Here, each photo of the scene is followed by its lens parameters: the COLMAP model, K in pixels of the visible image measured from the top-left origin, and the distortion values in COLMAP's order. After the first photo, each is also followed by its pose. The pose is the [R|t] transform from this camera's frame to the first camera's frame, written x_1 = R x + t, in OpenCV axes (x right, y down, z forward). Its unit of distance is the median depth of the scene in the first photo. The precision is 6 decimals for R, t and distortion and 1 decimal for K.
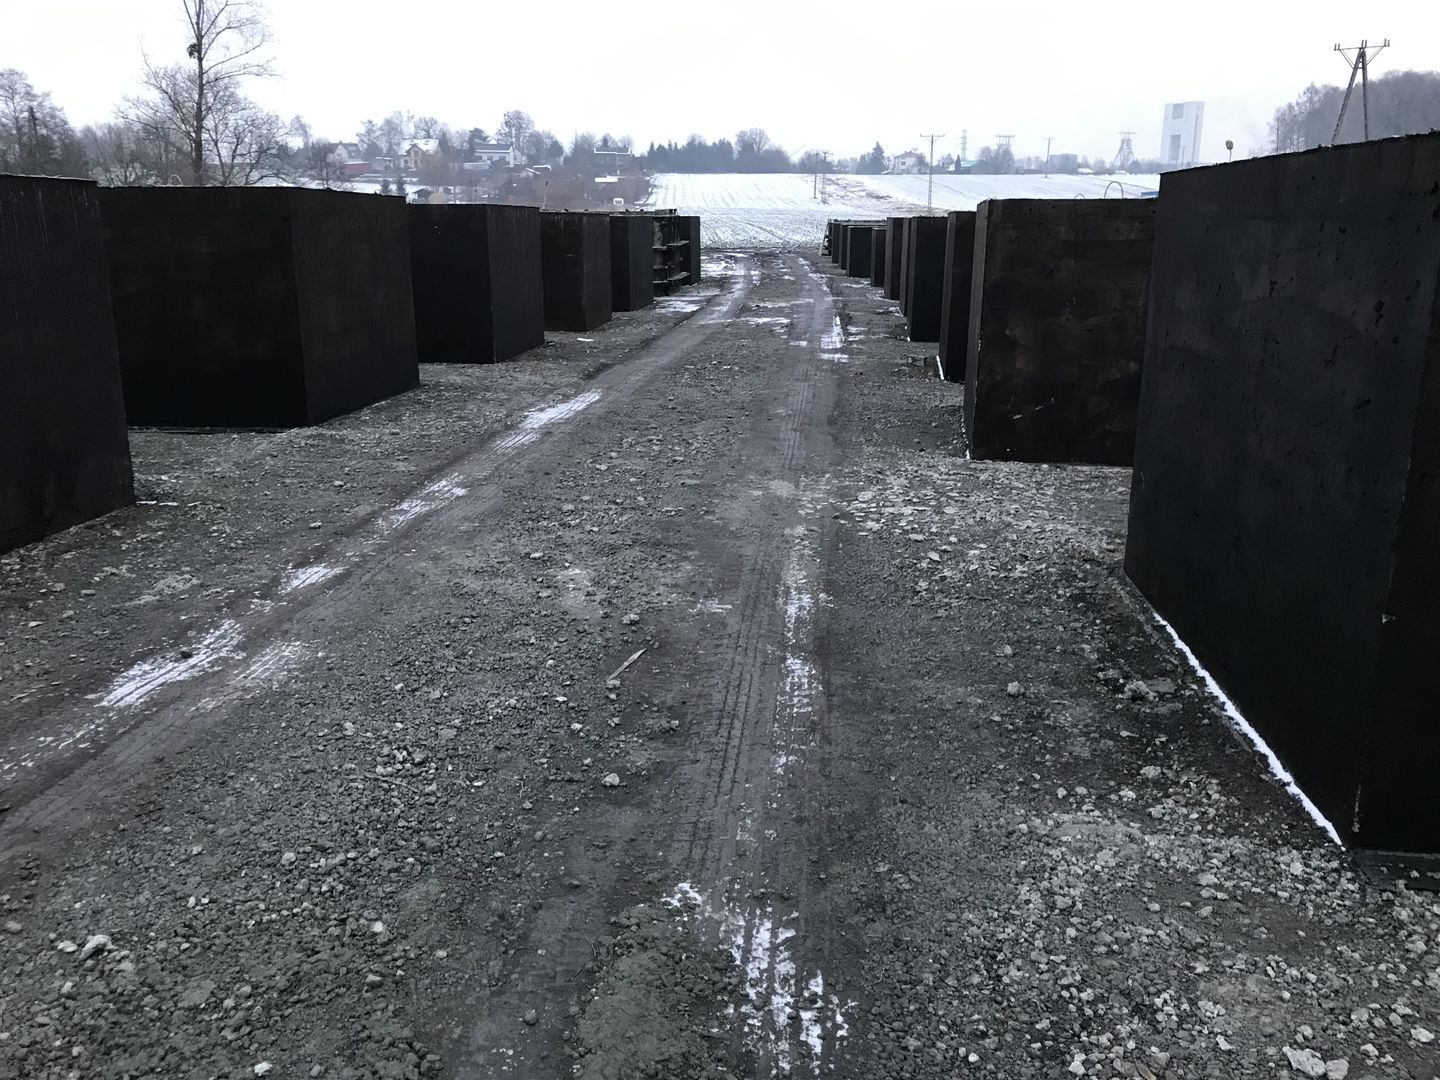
lens RADIAL K [[1217.7, 0, 727.5], [0, 1217.7, 536.1], [0, 0, 1]] dist [0.079713, -0.112434]
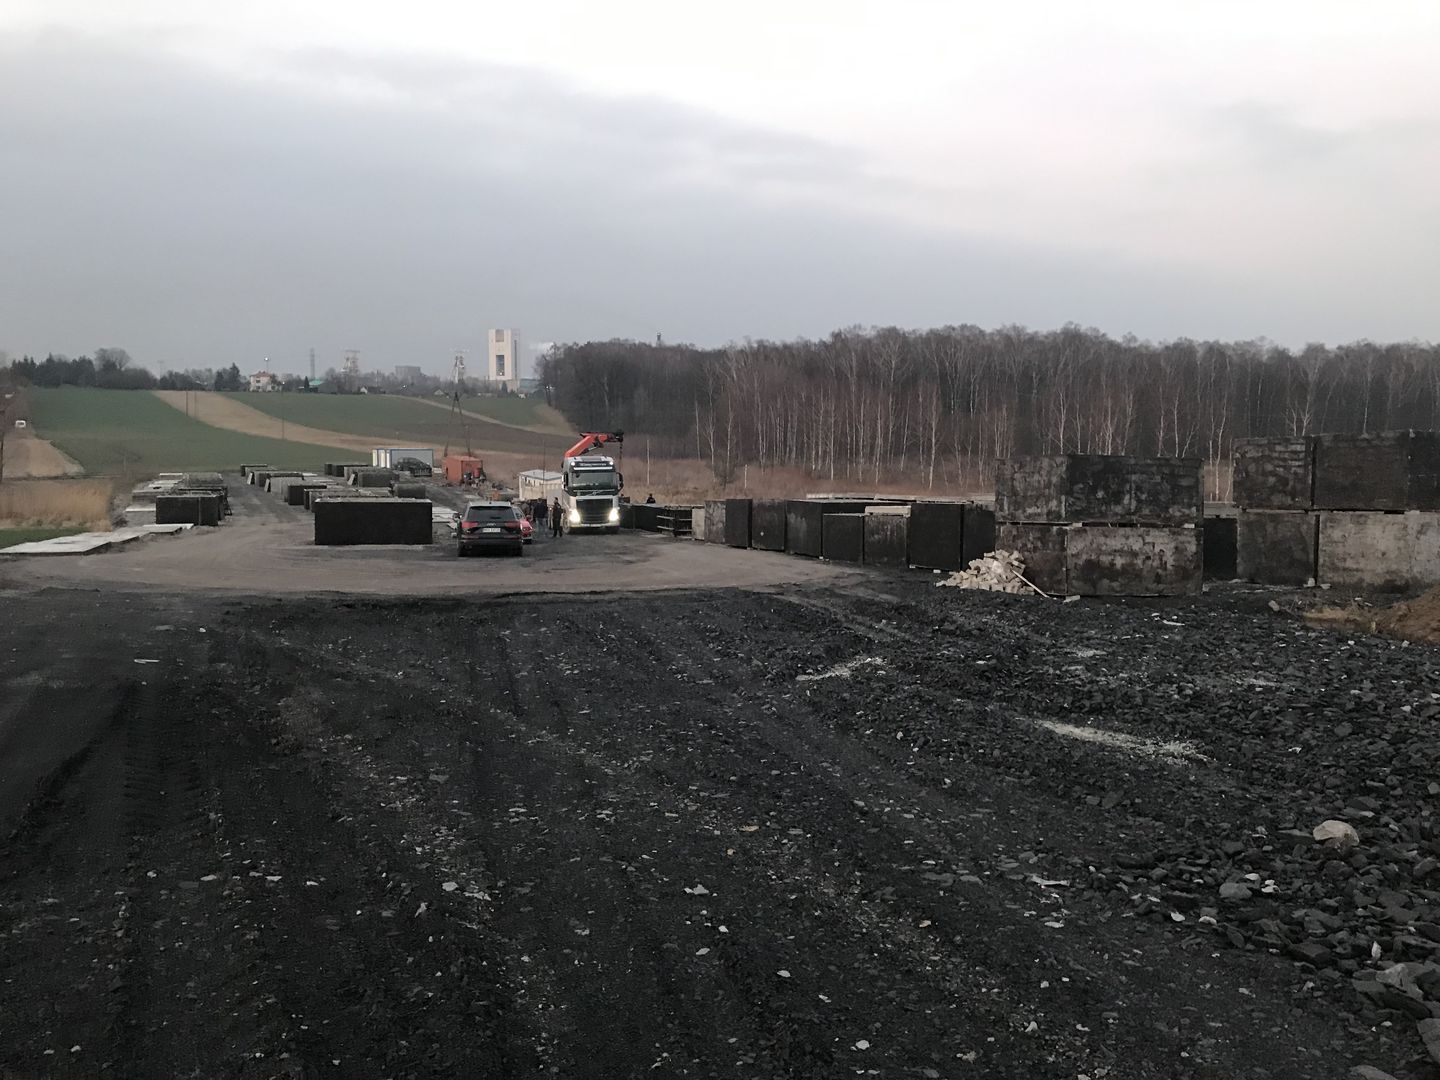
lens RADIAL K [[1217.7, 0, 711.7], [0, 1217.7, 536.5], [0, 0, 1]] dist [0.079713, -0.112434]
pose [[0.882445, -0.043508, 0.468400, -0.034791], [0.115270, 0.985357, -0.125636, 0.044486], [-0.456075, 0.164859, 0.874538, -0.223363]]
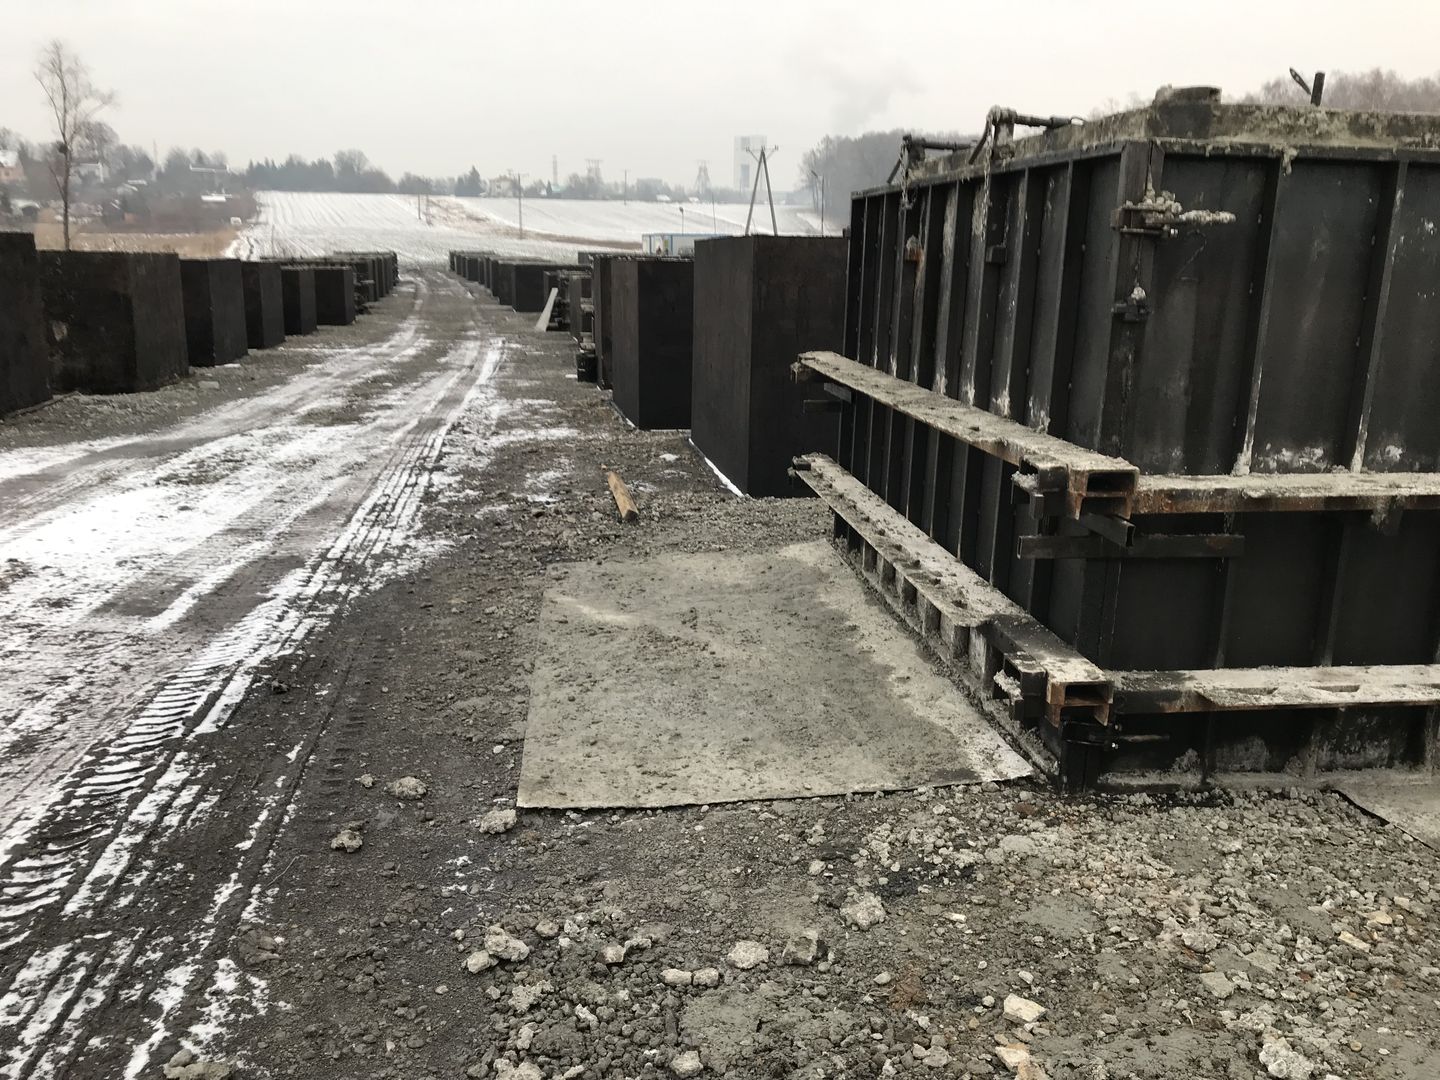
lens RADIAL K [[1217.7, 0, 713.4], [0, 1217.7, 534.9], [0, 0, 1]] dist [0.079713, -0.112434]
pose [[0.954666, -0.060833, 0.291397, -0.011433], [0.064781, 0.997892, -0.003912, 0.021419], [-0.290545, 0.022611, 0.956594, -0.093636]]
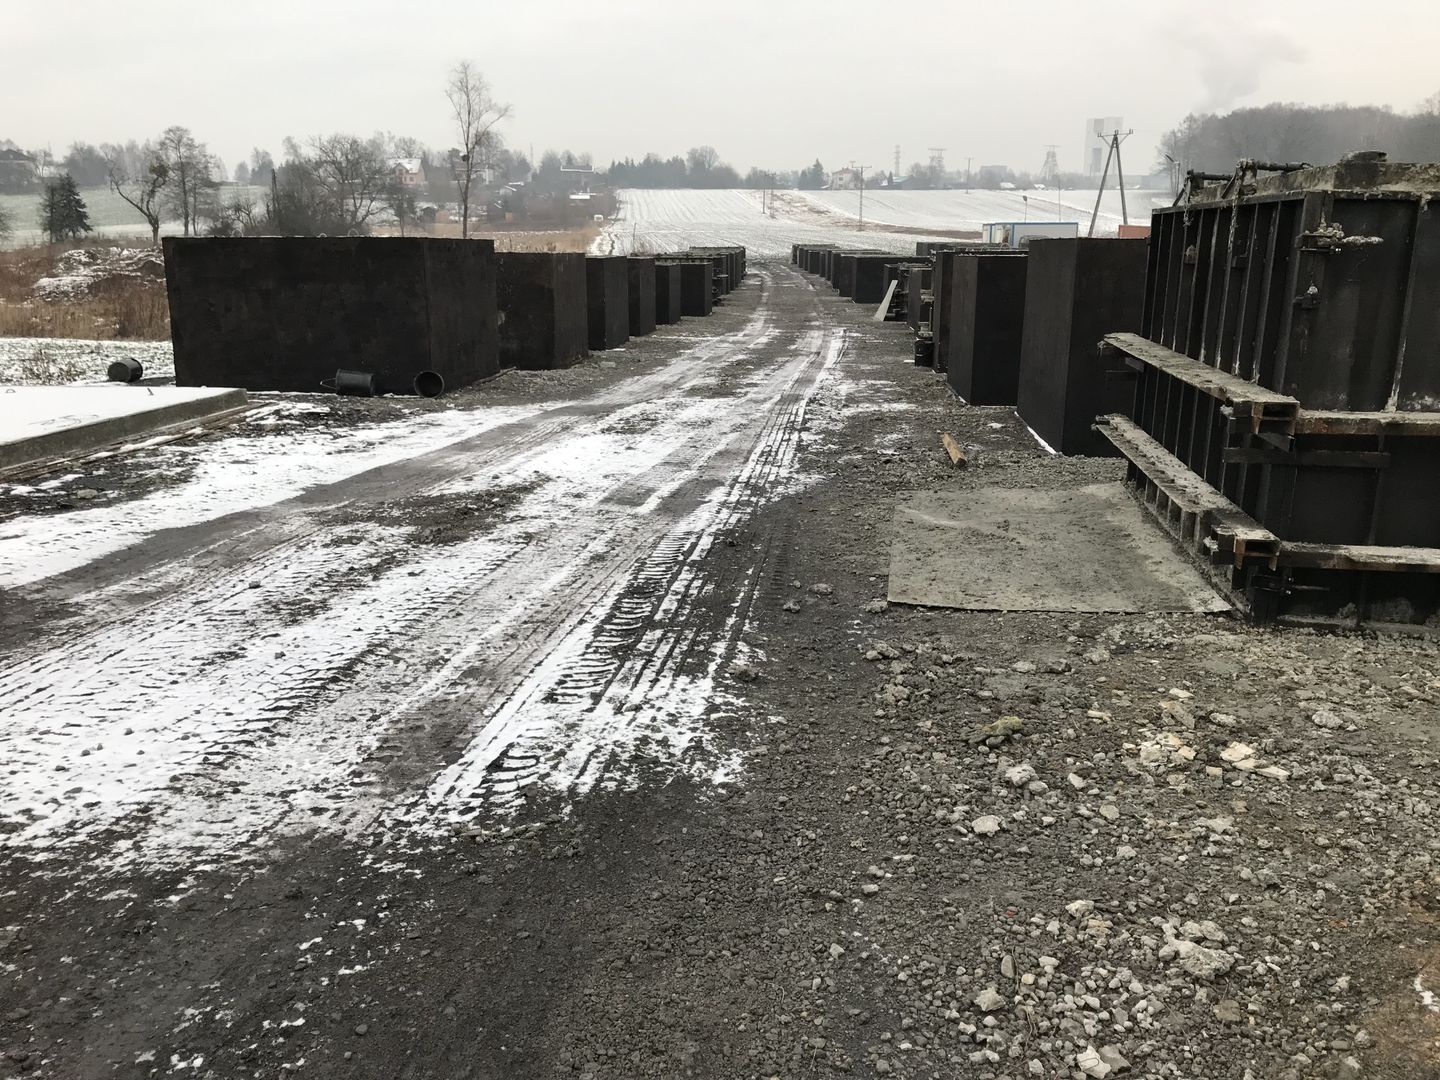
lens RADIAL K [[1217.7, 0, 722.7], [0, 1217.7, 535.5], [0, 0, 1]] dist [0.079713, -0.112434]
pose [[0.999080, -0.012547, 0.041002, -0.012573], [0.012807, 0.999899, -0.006088, 0.022282], [-0.040921, 0.006608, 0.999141, -0.098015]]
